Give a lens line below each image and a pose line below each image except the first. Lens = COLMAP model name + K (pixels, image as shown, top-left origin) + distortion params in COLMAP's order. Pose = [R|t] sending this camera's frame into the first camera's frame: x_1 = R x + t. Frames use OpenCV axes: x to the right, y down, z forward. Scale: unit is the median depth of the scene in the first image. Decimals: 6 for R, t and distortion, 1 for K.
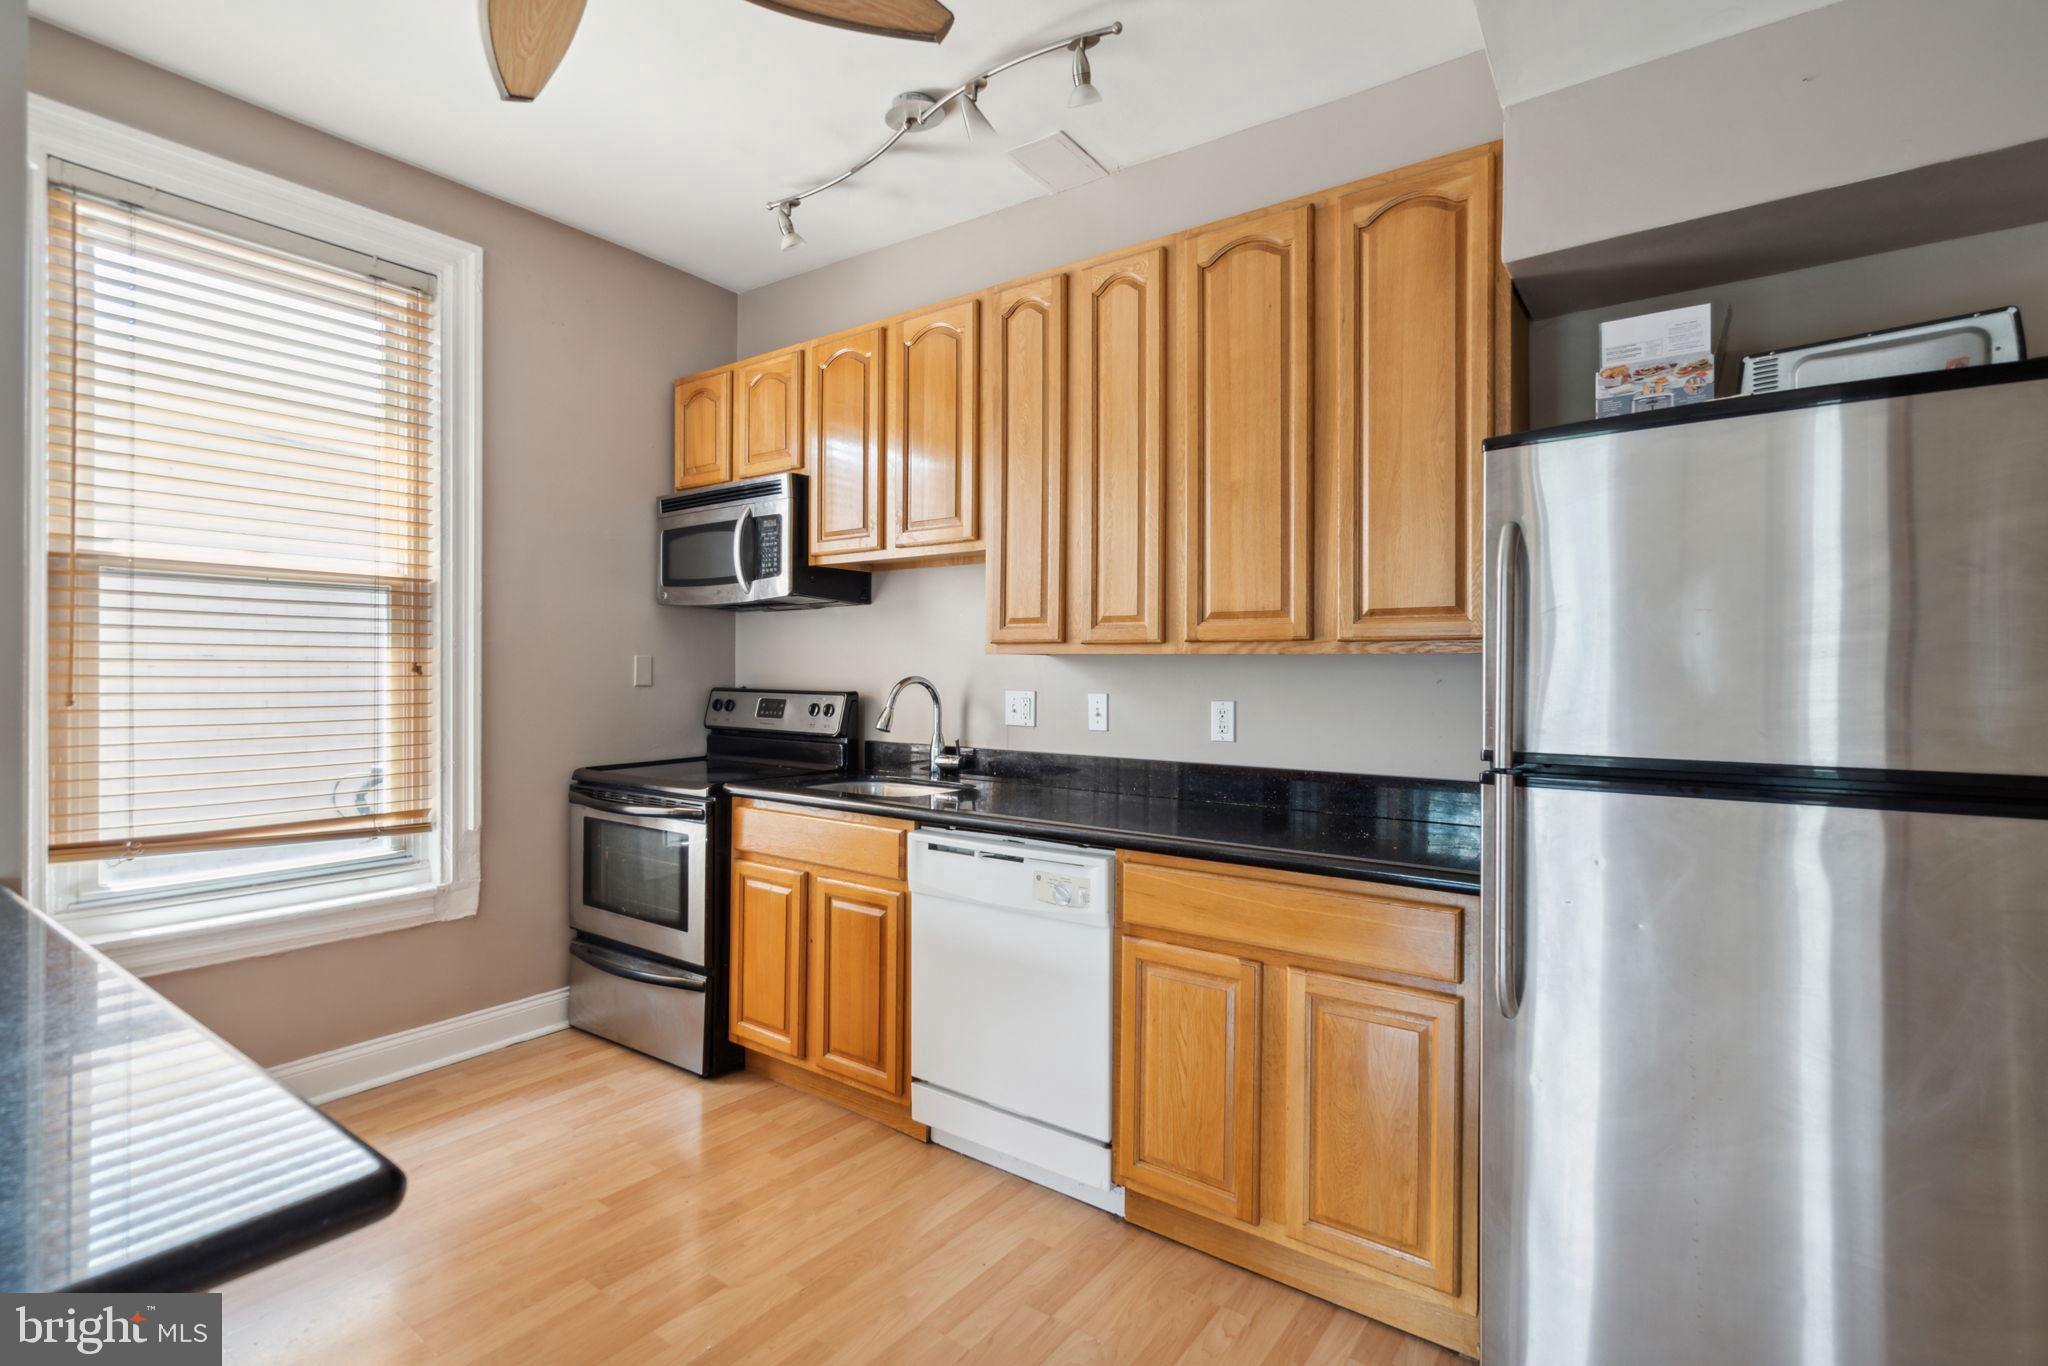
lens RADIAL K [[968.0, 0, 1019.5], [0, 968.0, 676.0], [0, 0, 1]] dist [0.003007, 0.003288]
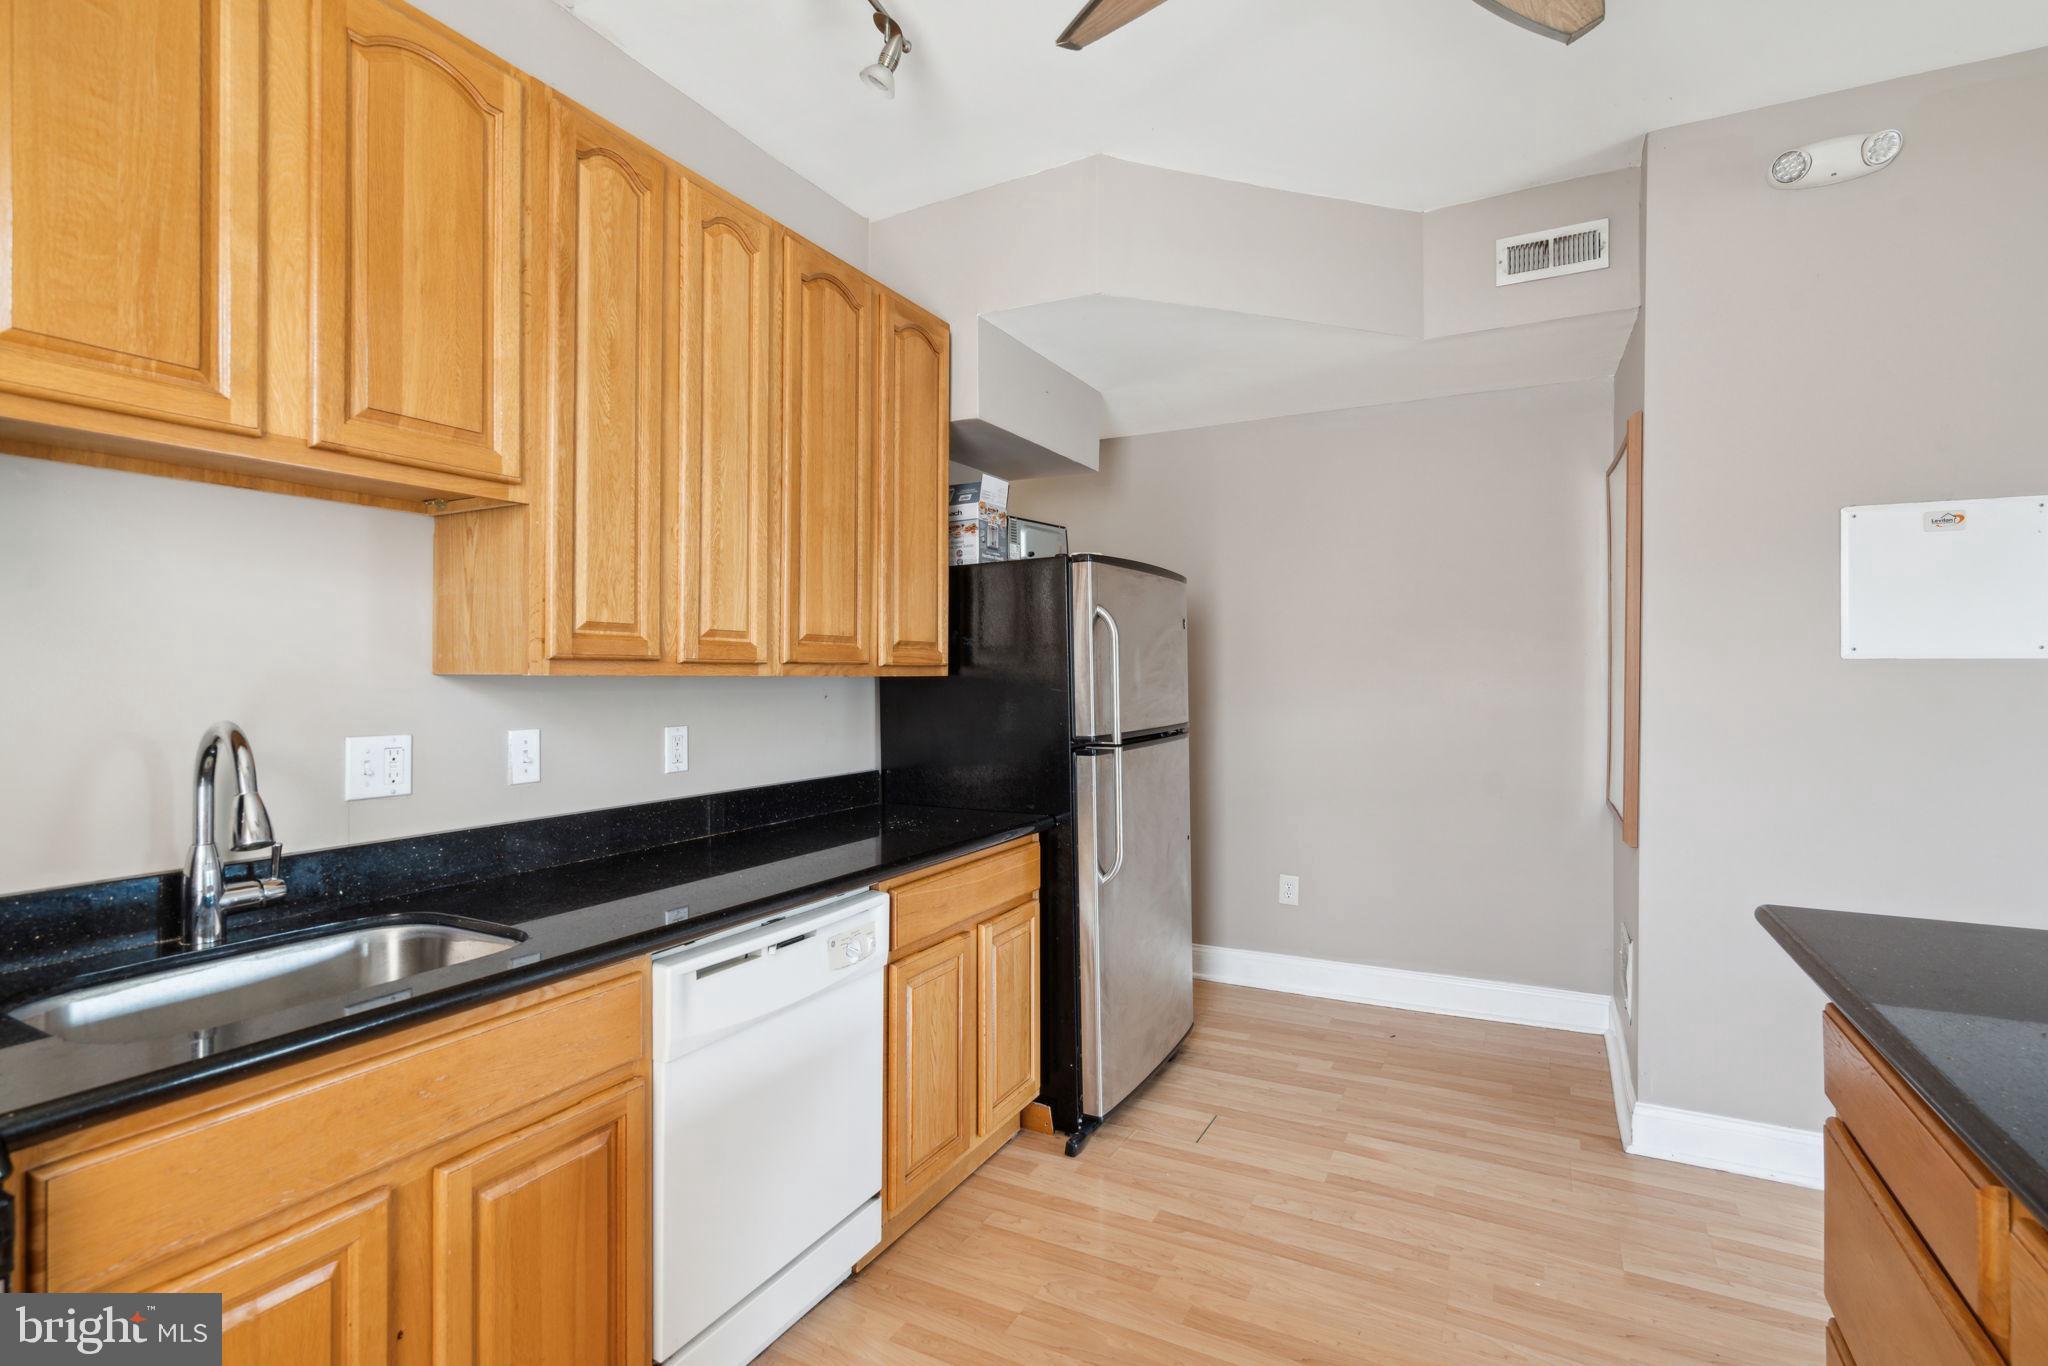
lens RADIAL K [[968.0, 0, 1021.7], [0, 968.0, 678.4], [0, 0, 1]] dist [0.003007, 0.003288]
pose [[-0.143278, -0.012116, 0.989608, -0.636474], [0.003538, 0.999912, 0.012754, -0.025421], [-0.989676, 0.005329, -0.143223, 0.728743]]
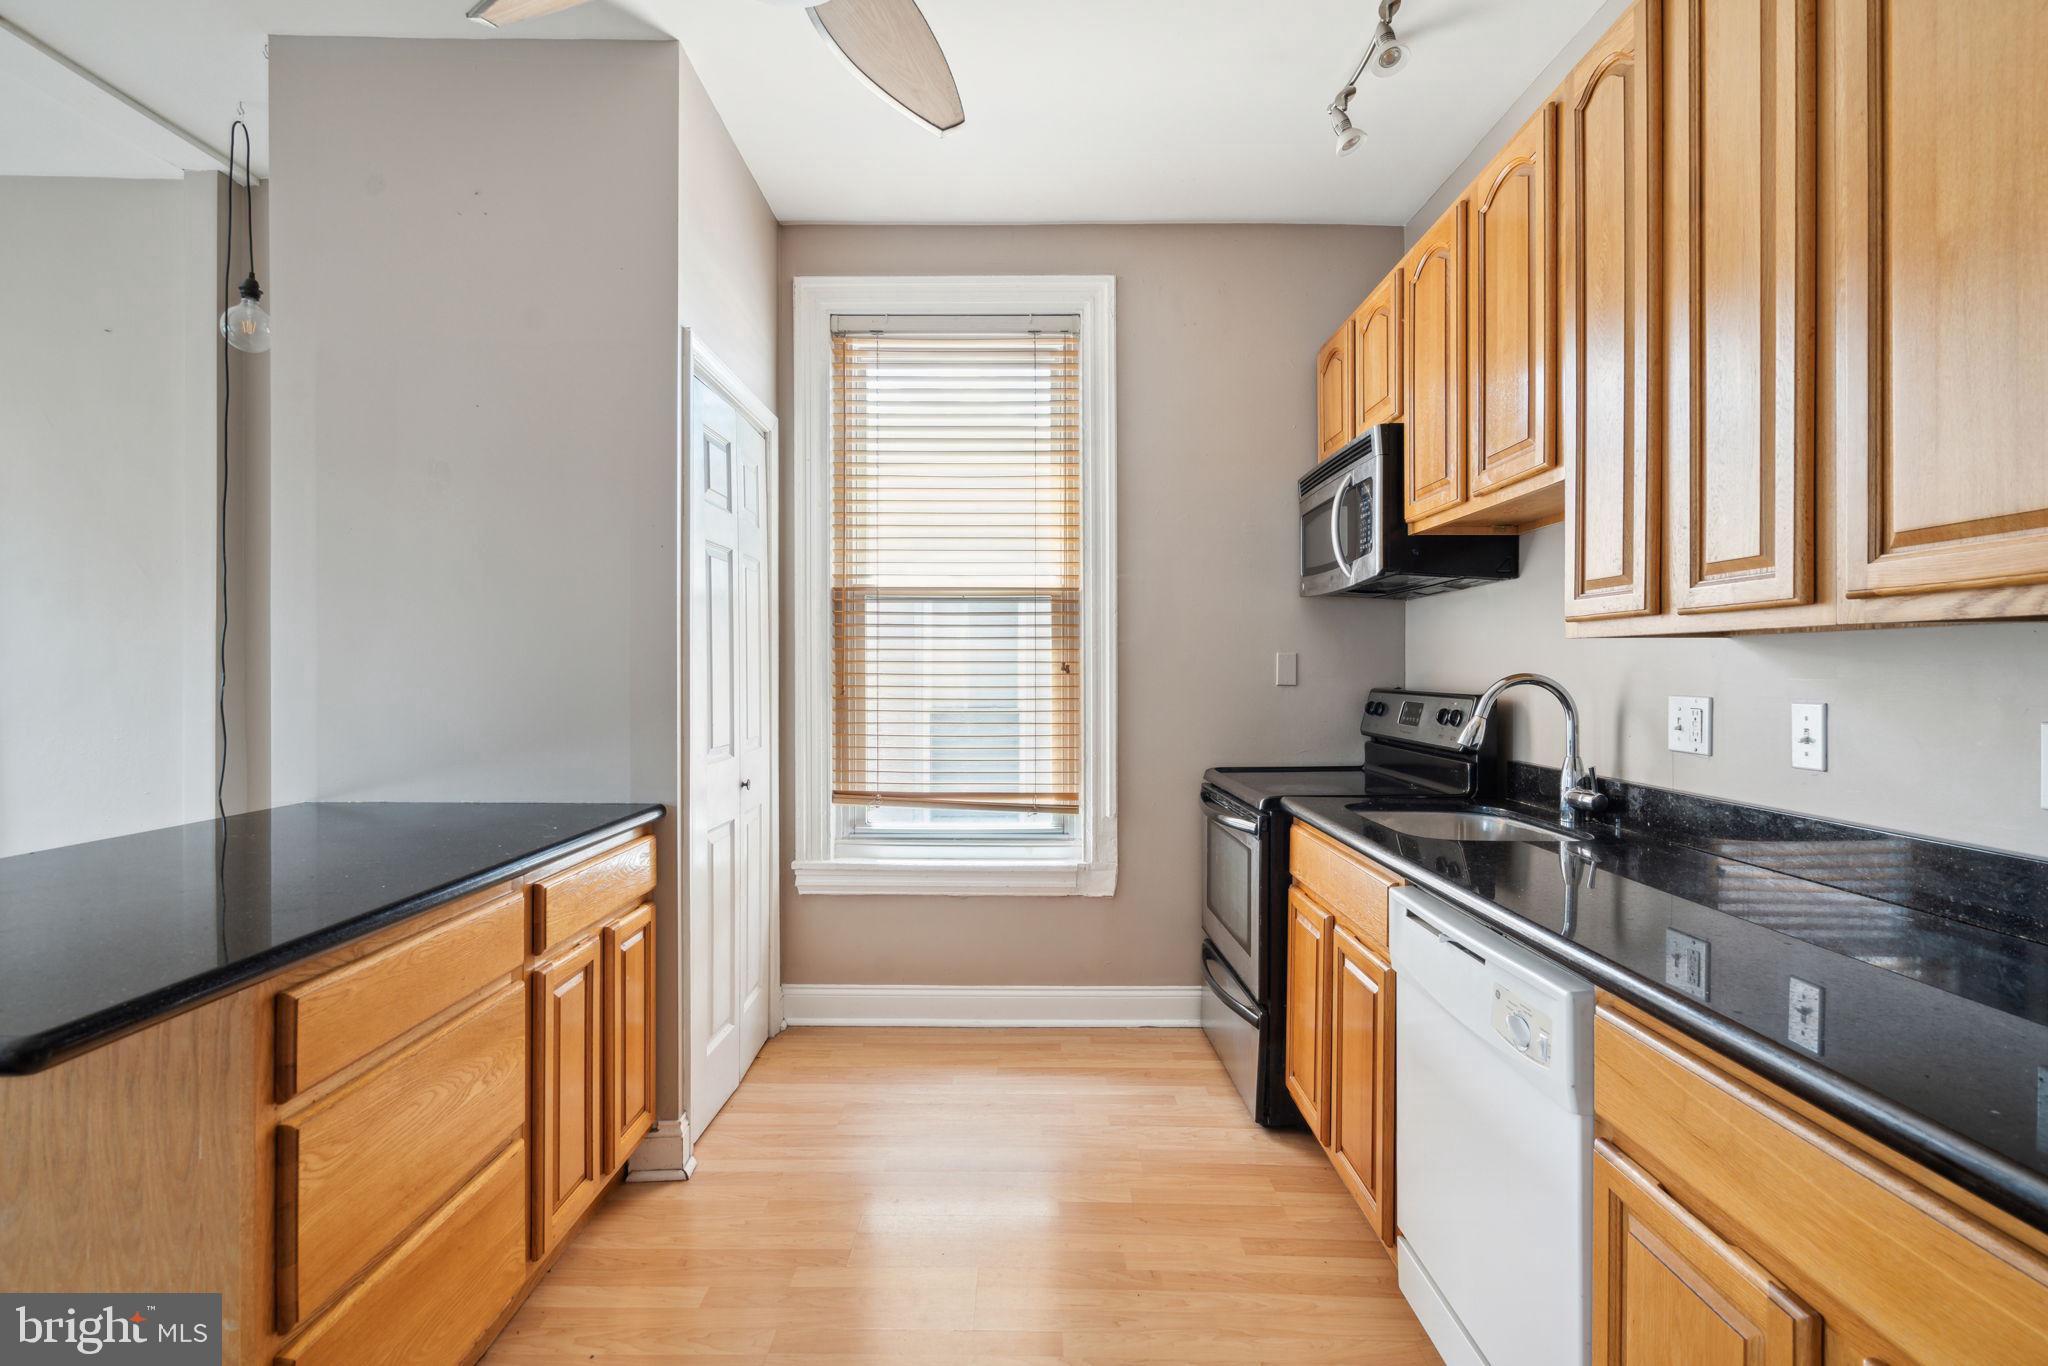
lens RADIAL K [[968.0, 0, 1022.1], [0, 968.0, 679.0], [0, 0, 1]] dist [0.003007, 0.003288]
pose [[0.589353, 0.001932, -0.807874, 0.259501], [-0.003688, 0.999993, -0.000299, 0.006166], [0.807868, 0.003155, 0.589356, 0.294951]]
